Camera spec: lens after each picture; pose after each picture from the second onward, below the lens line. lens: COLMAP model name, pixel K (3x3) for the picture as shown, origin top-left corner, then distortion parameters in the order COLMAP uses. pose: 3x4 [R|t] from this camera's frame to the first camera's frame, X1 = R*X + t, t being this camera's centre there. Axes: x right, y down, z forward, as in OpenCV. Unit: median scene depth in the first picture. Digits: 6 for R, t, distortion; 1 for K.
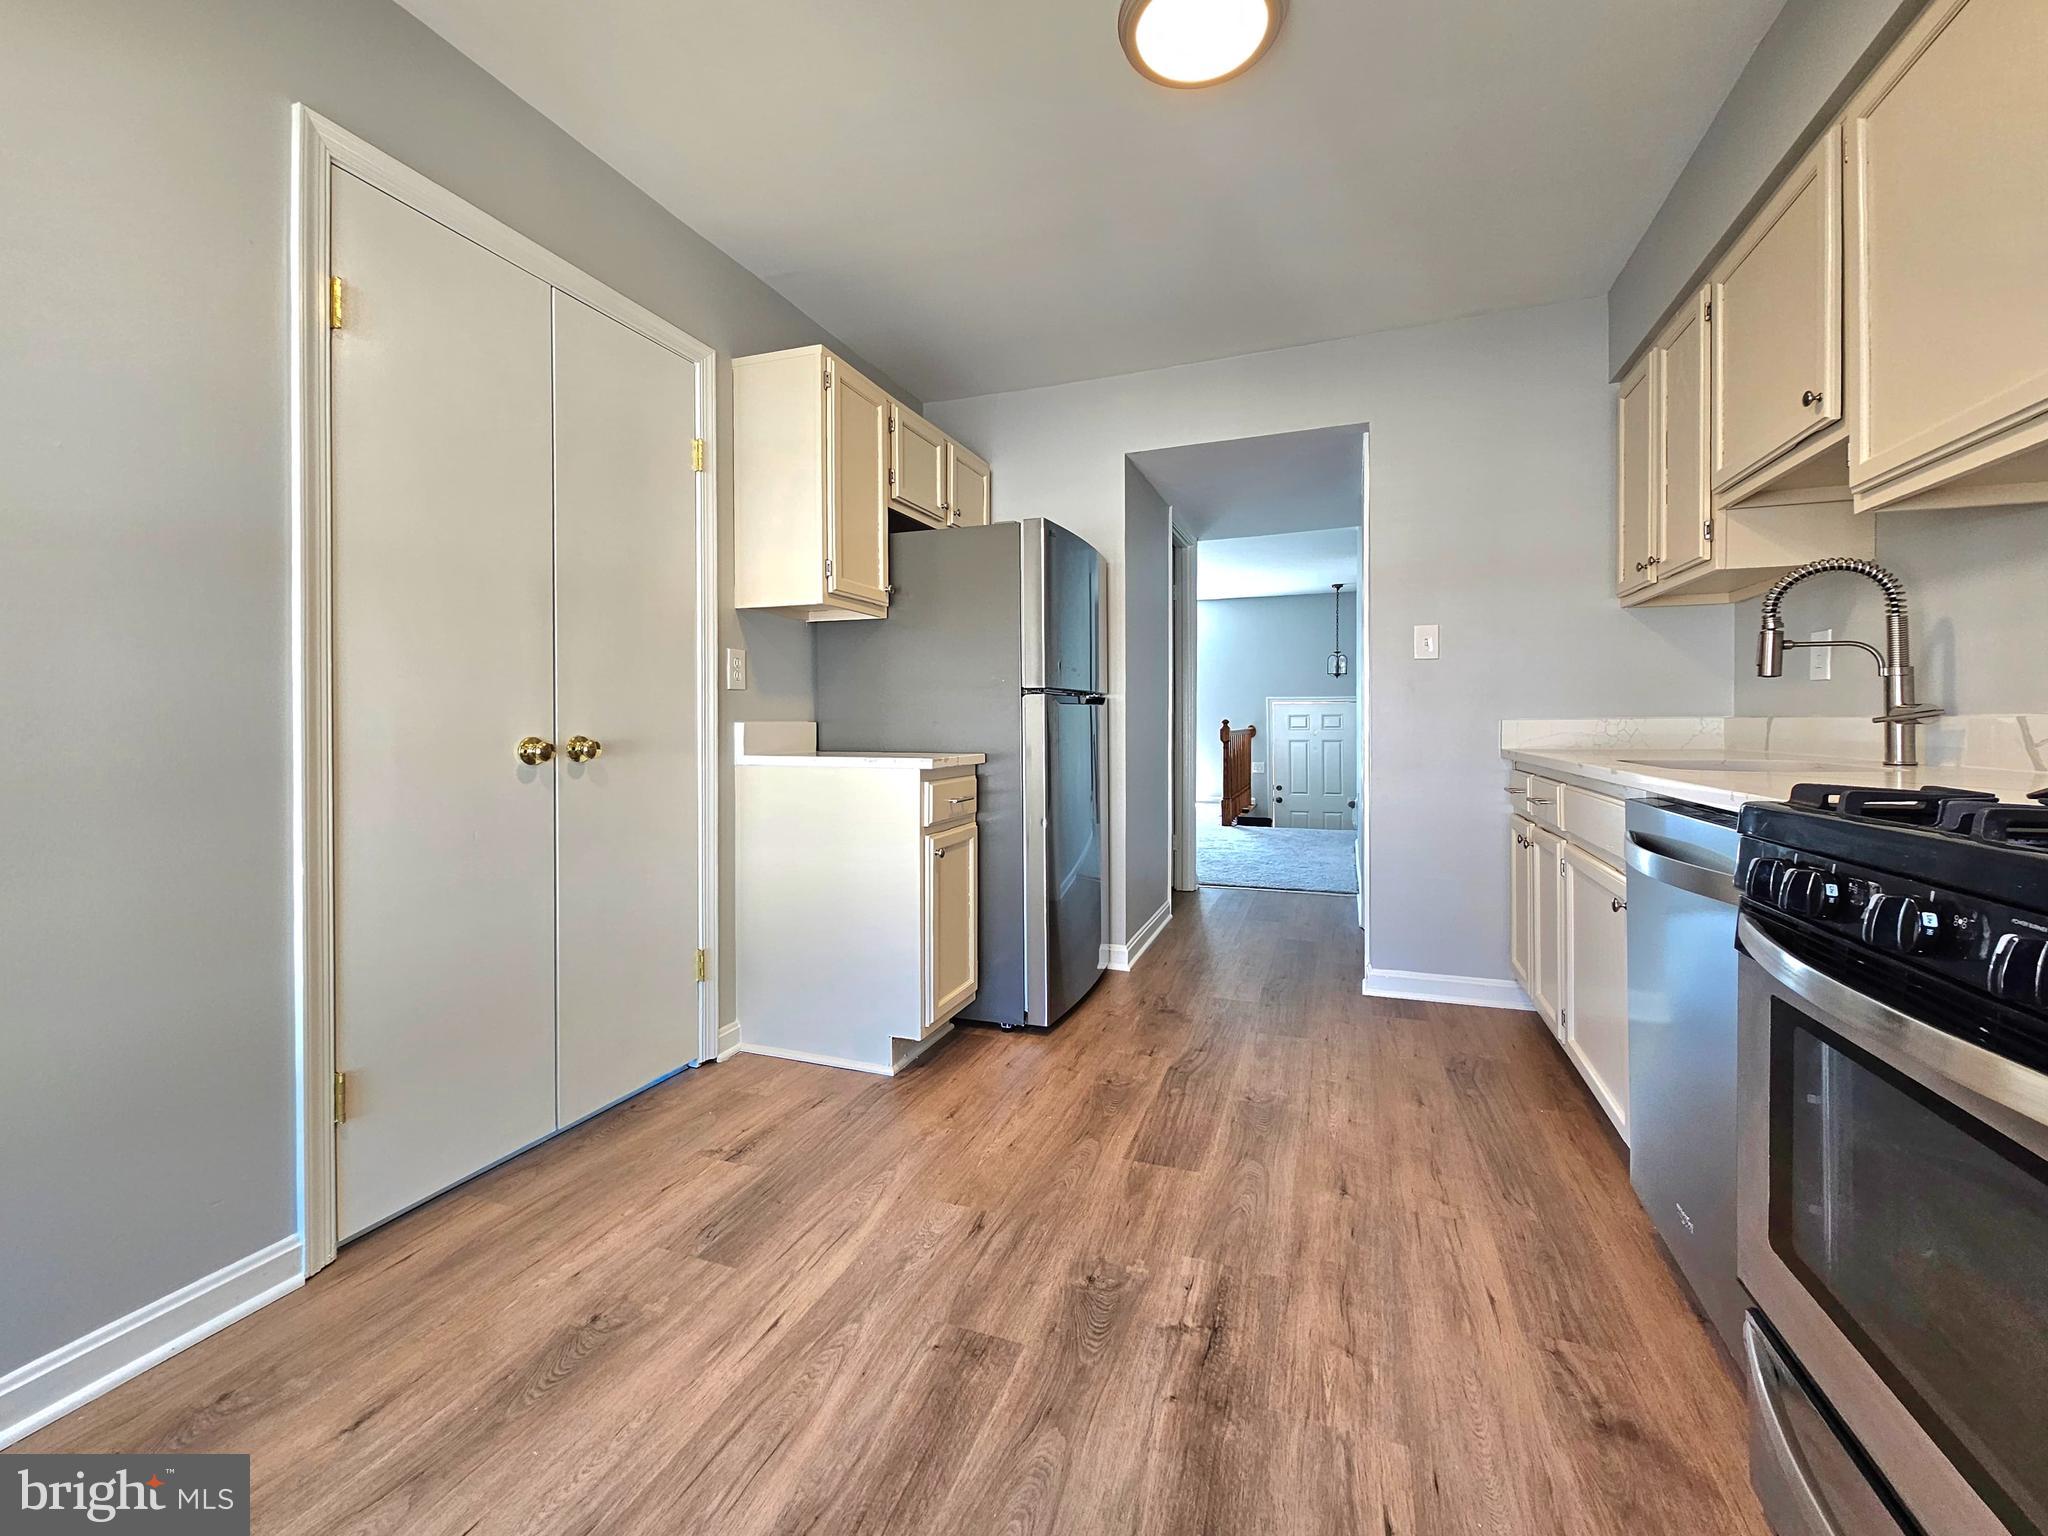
lens RADIAL K [[837.0, 0, 1045.3], [0, 837.0, 716.8], [0, 0, 1]] dist [0.000829, 0.000794]
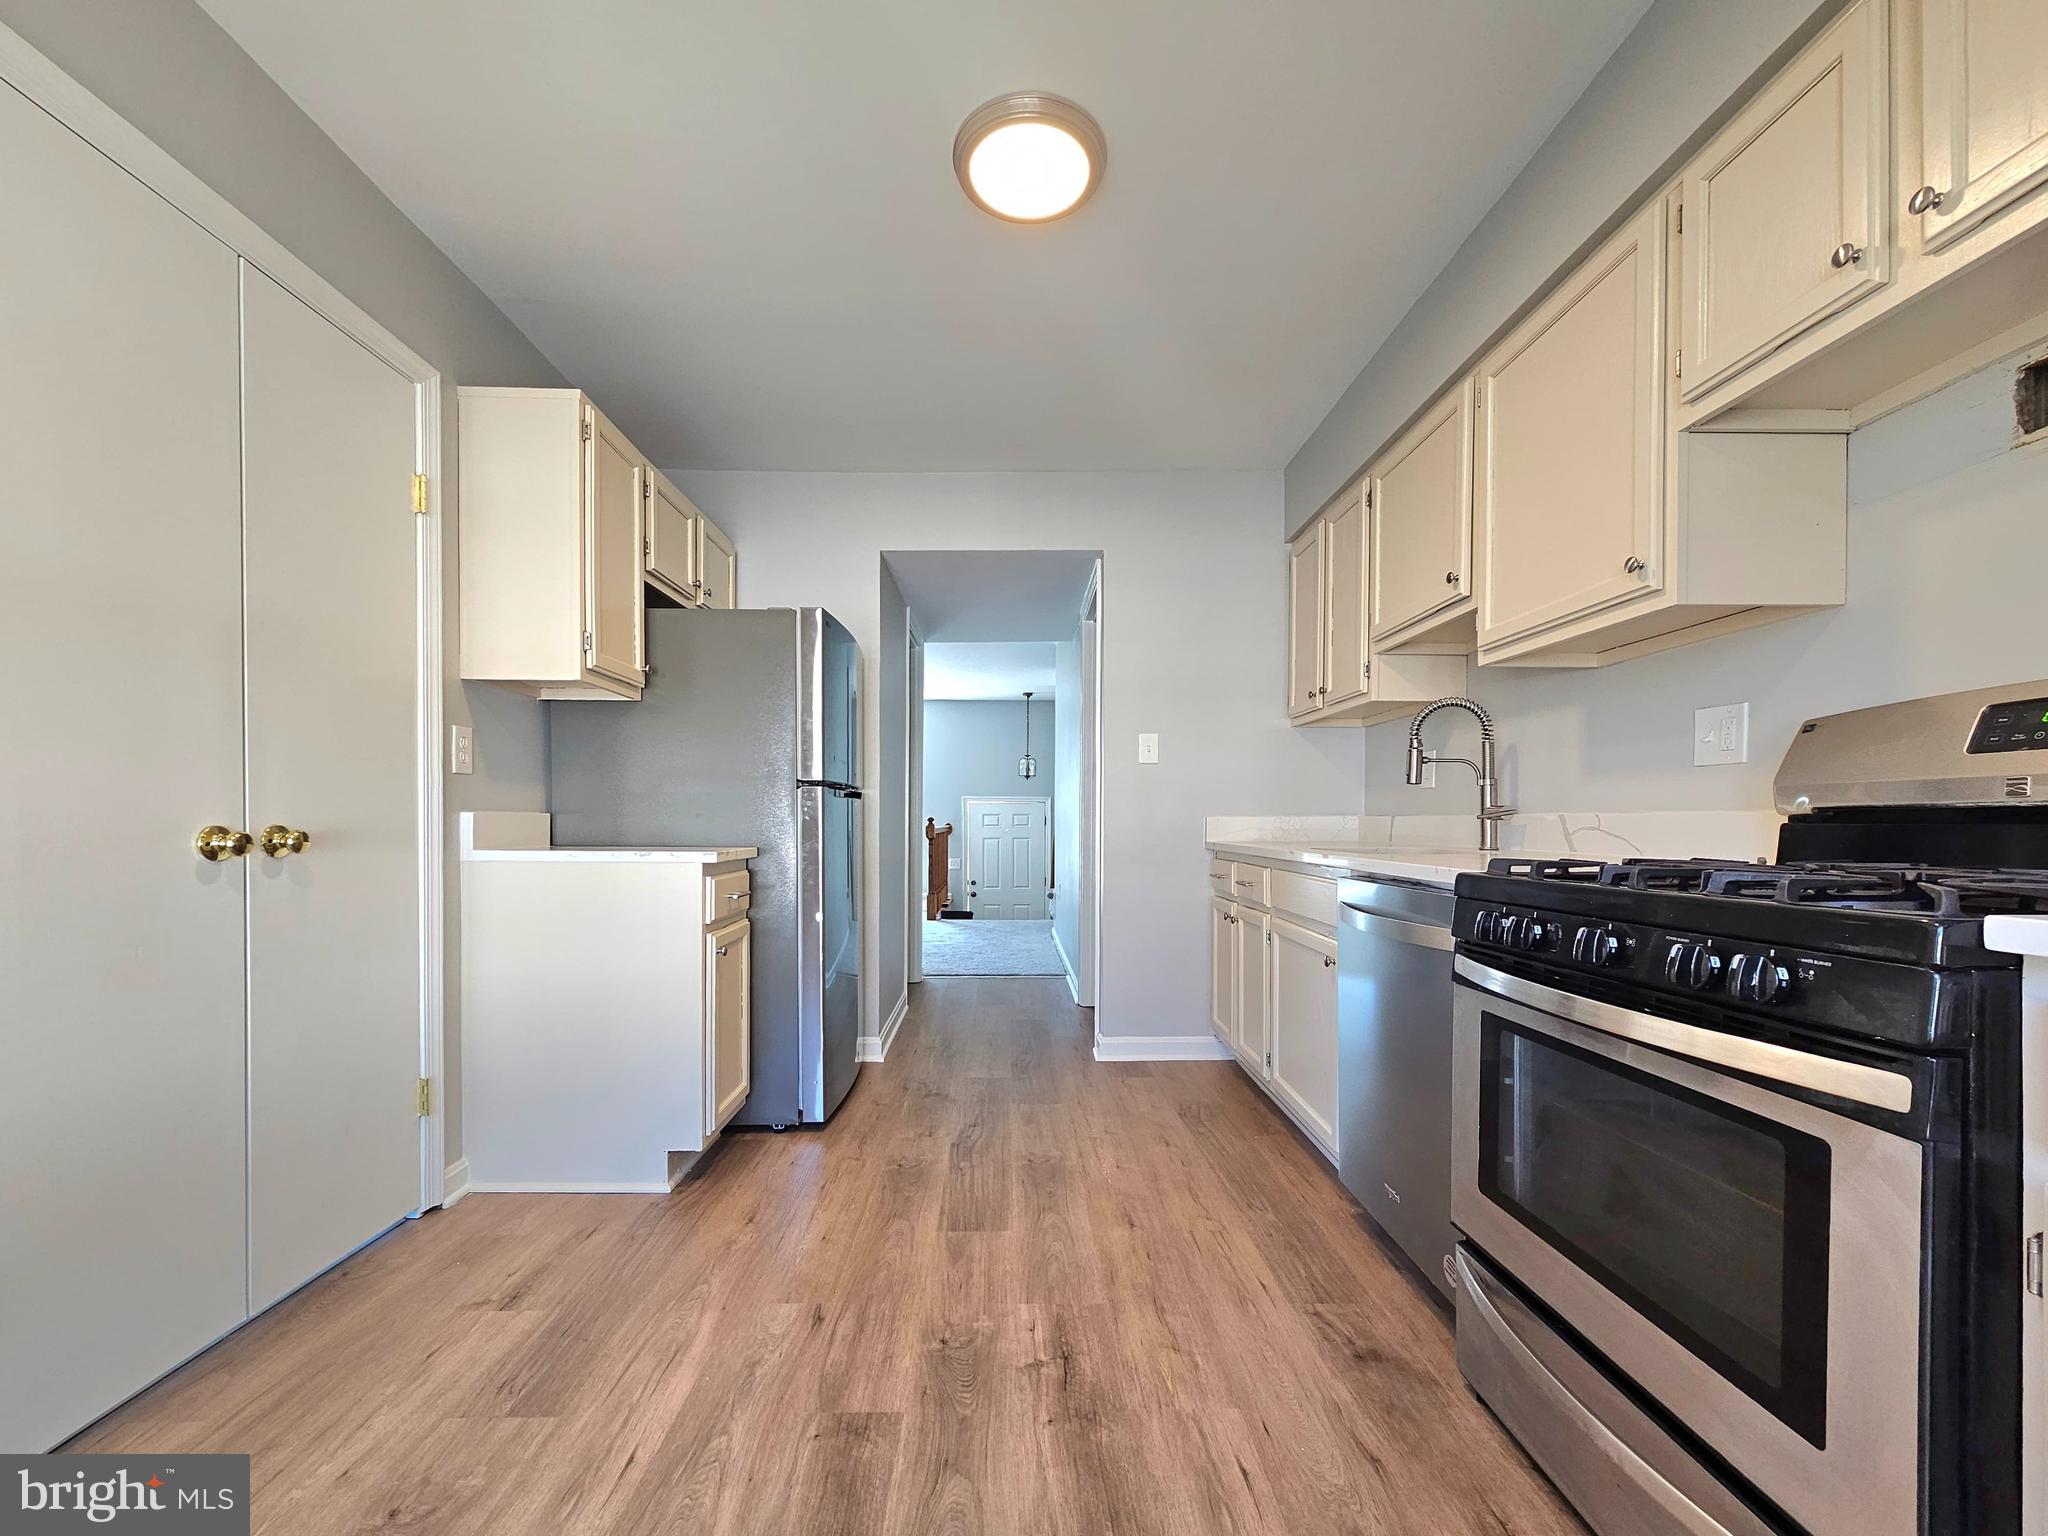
lens RADIAL K [[832.1, 0, 1025.5], [0, 832.1, 822.1], [0, 0, 1]] dist [-0.011246, 0.008772]
pose [[0.932763, 0.005485, 0.360449, -0.167265], [-0.008031, 0.999952, 0.005565, 0.009412], [-0.360401, -0.008086, 0.932762, -0.001807]]
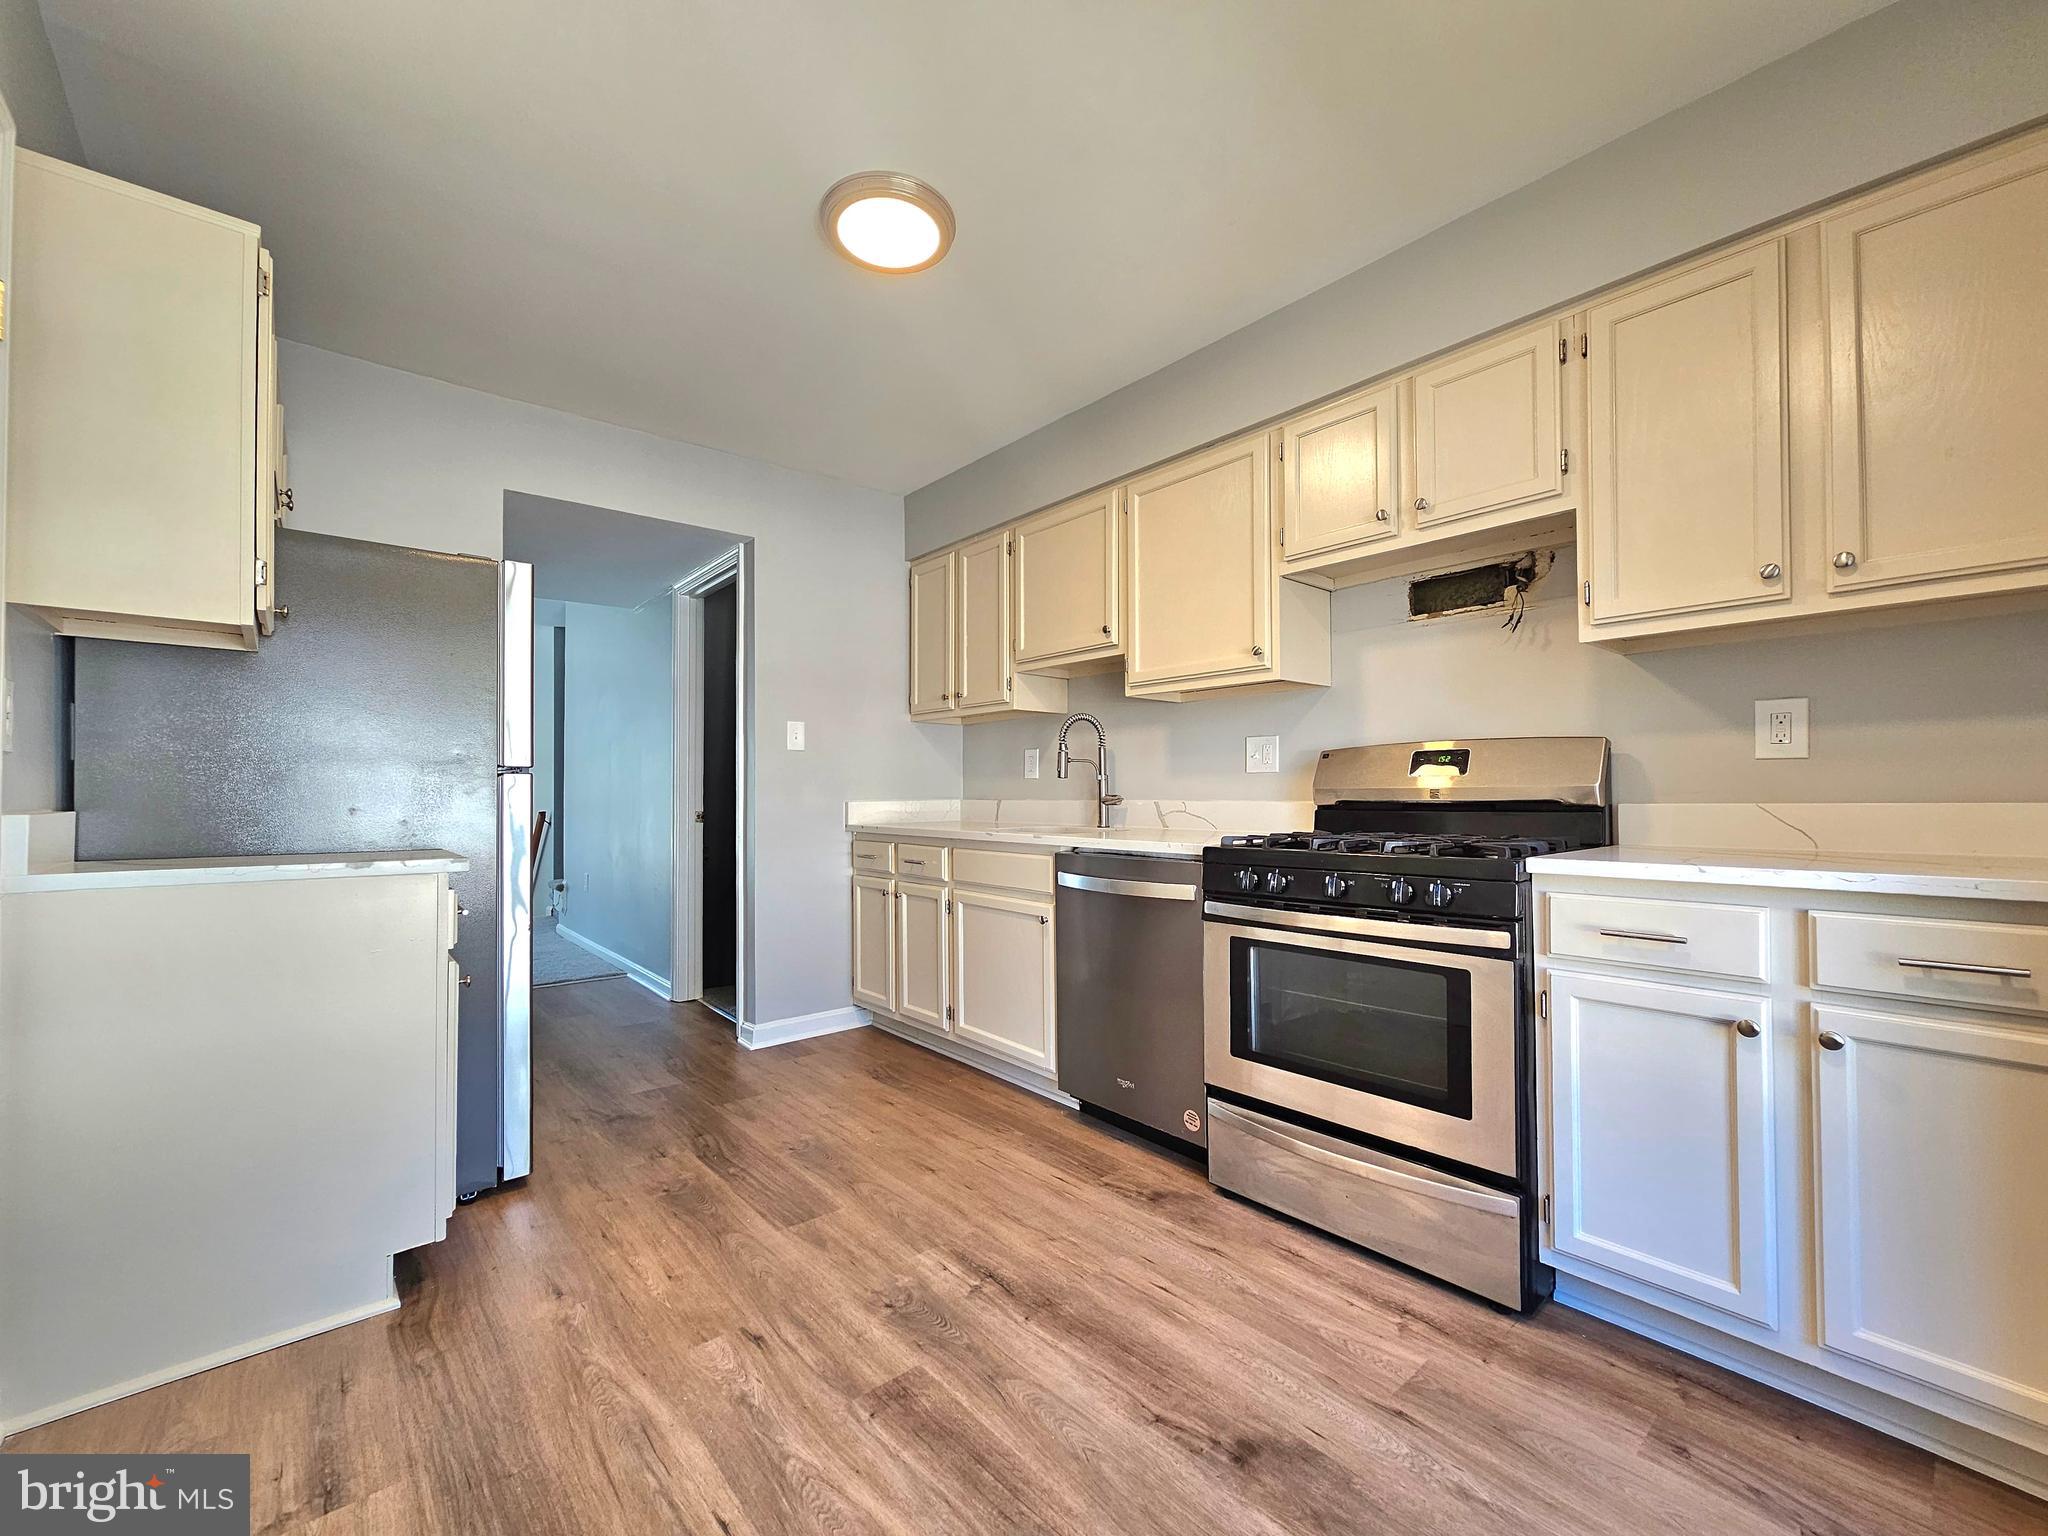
lens RADIAL K [[835.0, 0, 1024.0], [0, 835.0, 768.0], [0, 0, 1]] dist [0.000036, 0.000345]
pose [[0.491754, 0.031196, 0.870175, -0.624740], [-0.005721, 0.999452, -0.032597, -0.010974], [-0.870716, 0.011051, 0.491663, 0.206919]]
